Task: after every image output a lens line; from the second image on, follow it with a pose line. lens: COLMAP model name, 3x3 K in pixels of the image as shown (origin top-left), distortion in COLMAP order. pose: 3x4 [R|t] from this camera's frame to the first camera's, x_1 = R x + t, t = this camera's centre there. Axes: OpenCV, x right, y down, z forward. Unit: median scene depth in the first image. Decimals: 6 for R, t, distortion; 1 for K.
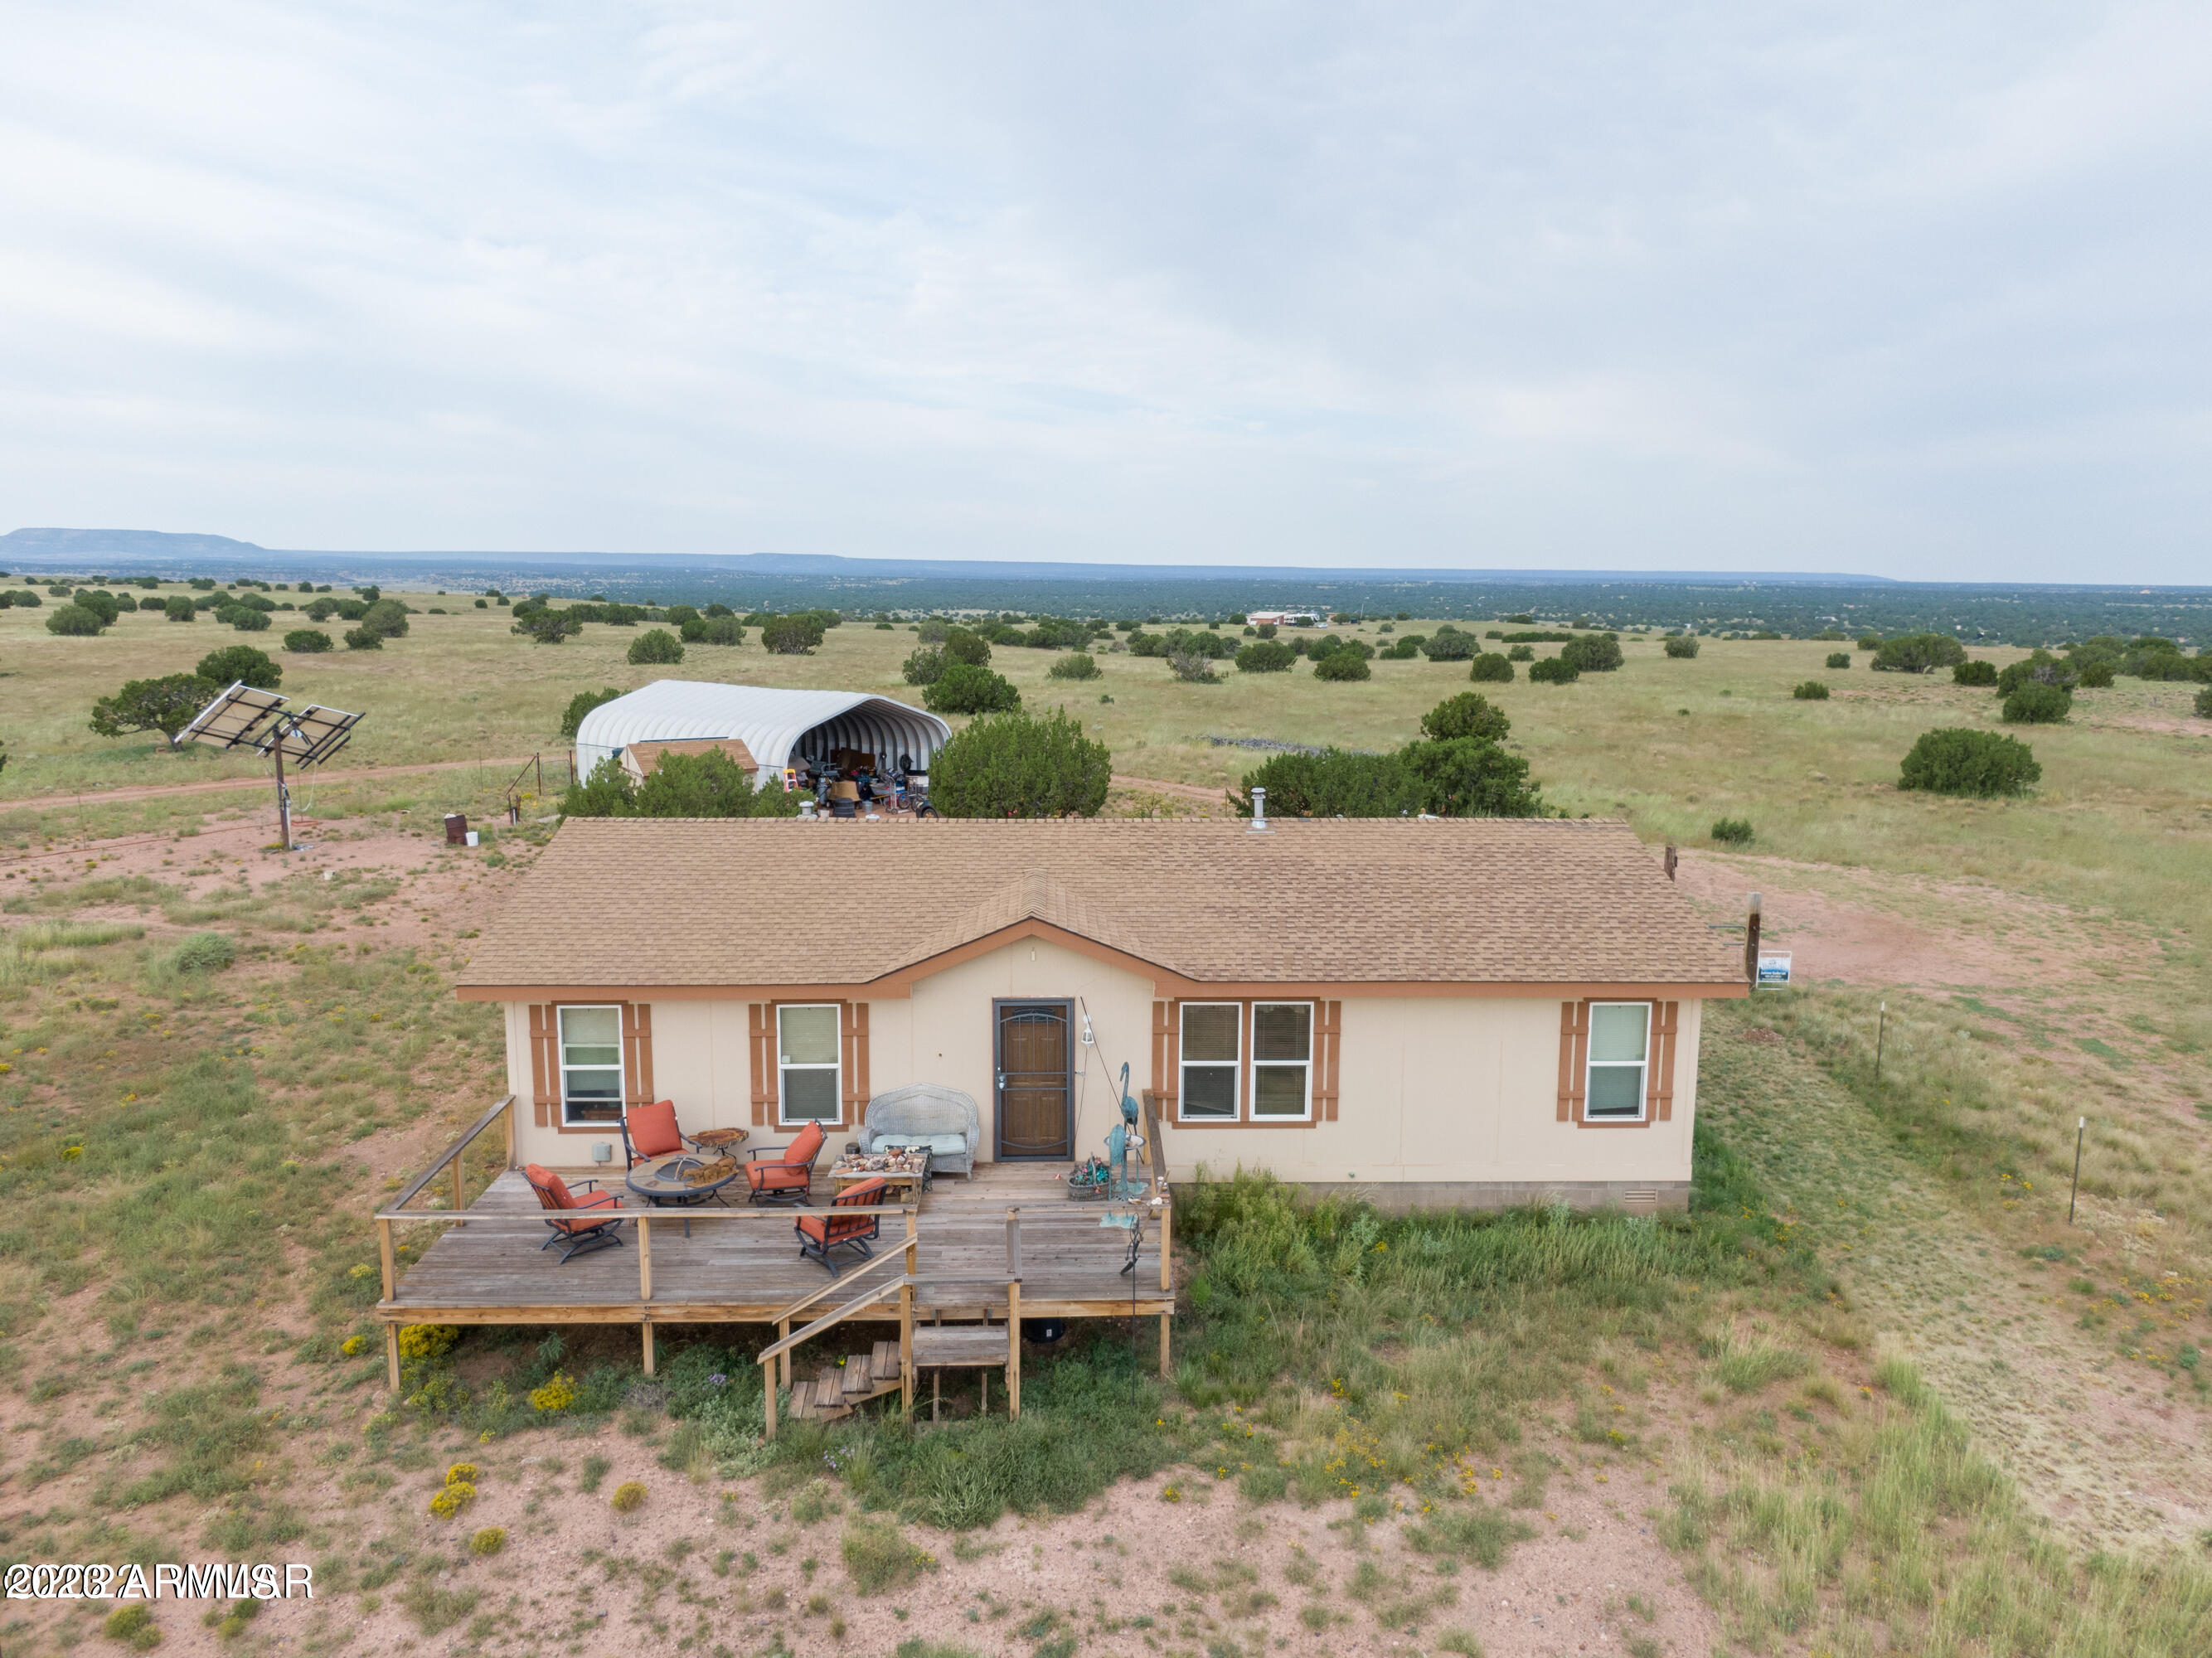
lens RADIAL K [[1564.1, 0, 1100.5], [0, 1564.1, 805.2], [0, 0, 1]] dist [0.025511, -0.041512]
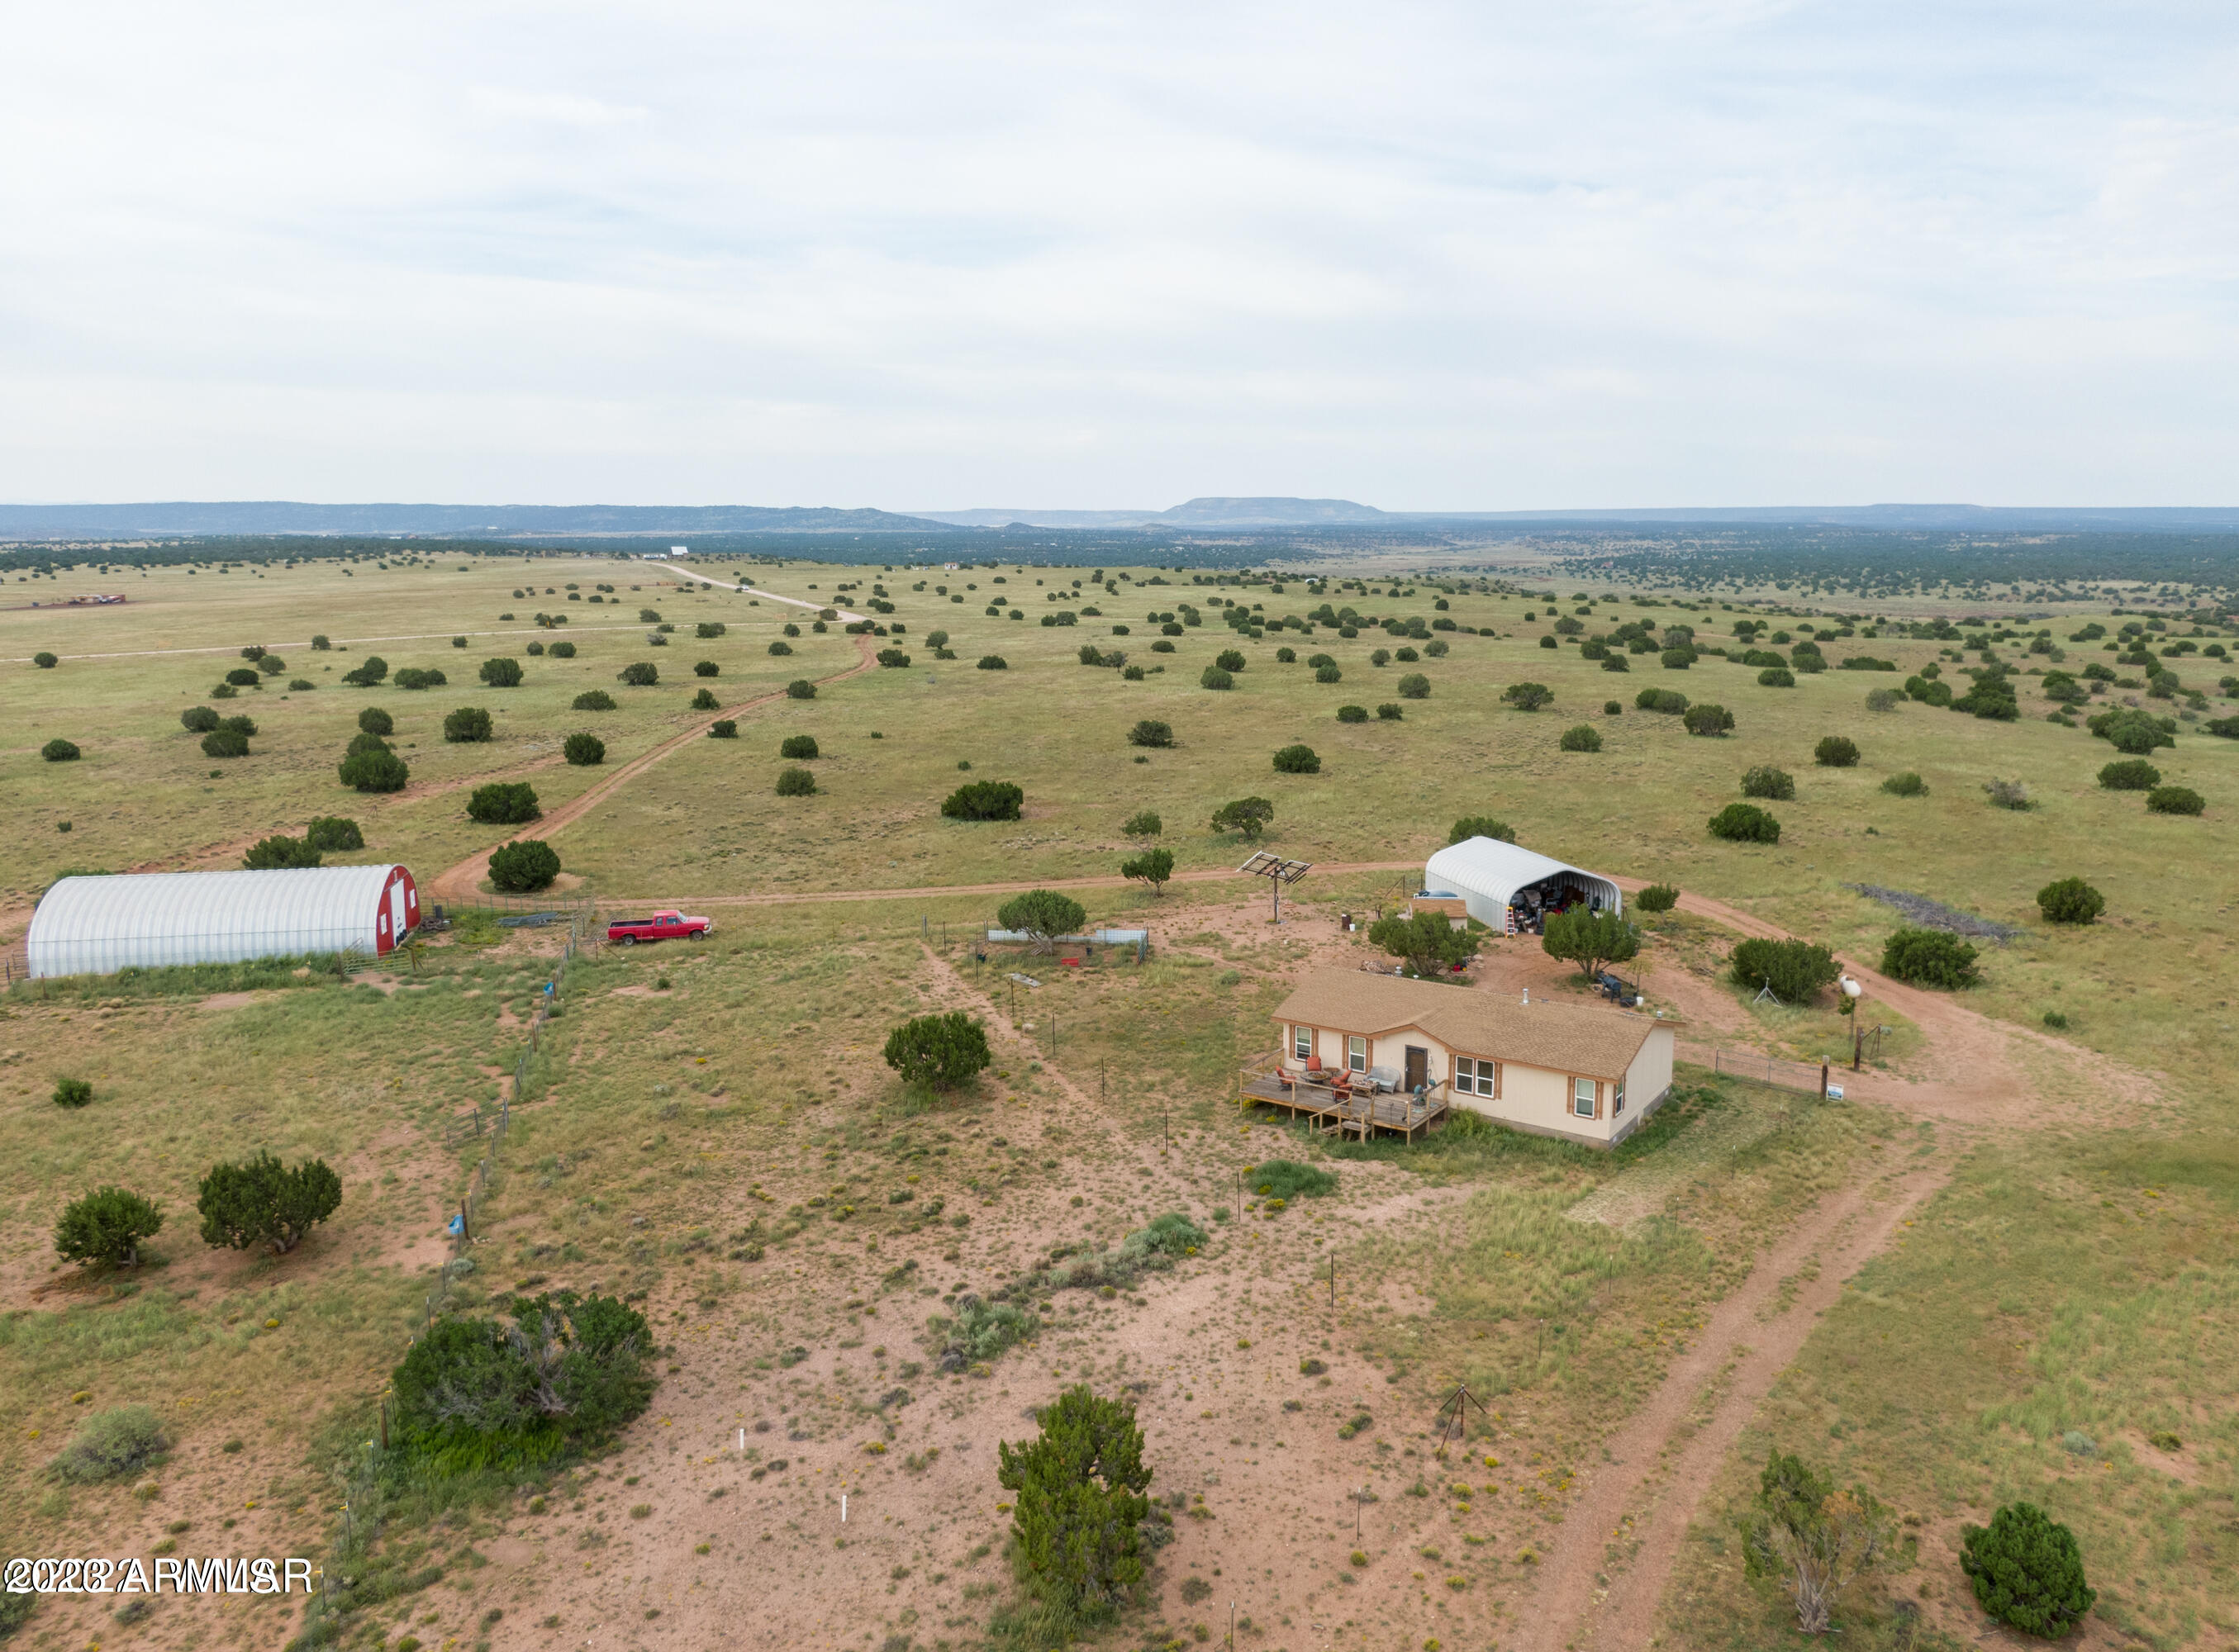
lens RADIAL K [[1583.0, 0, 1116.8], [0, 1583.0, 825.9], [0, 0, 1]] dist [0.025511, -0.041512]
pose [[0.799336, 0.088522, -0.594328, 1.449375], [-0.070578, 0.996074, 0.053437, -0.496182], [0.596725, -0.000767, 0.802445, -2.172082]]
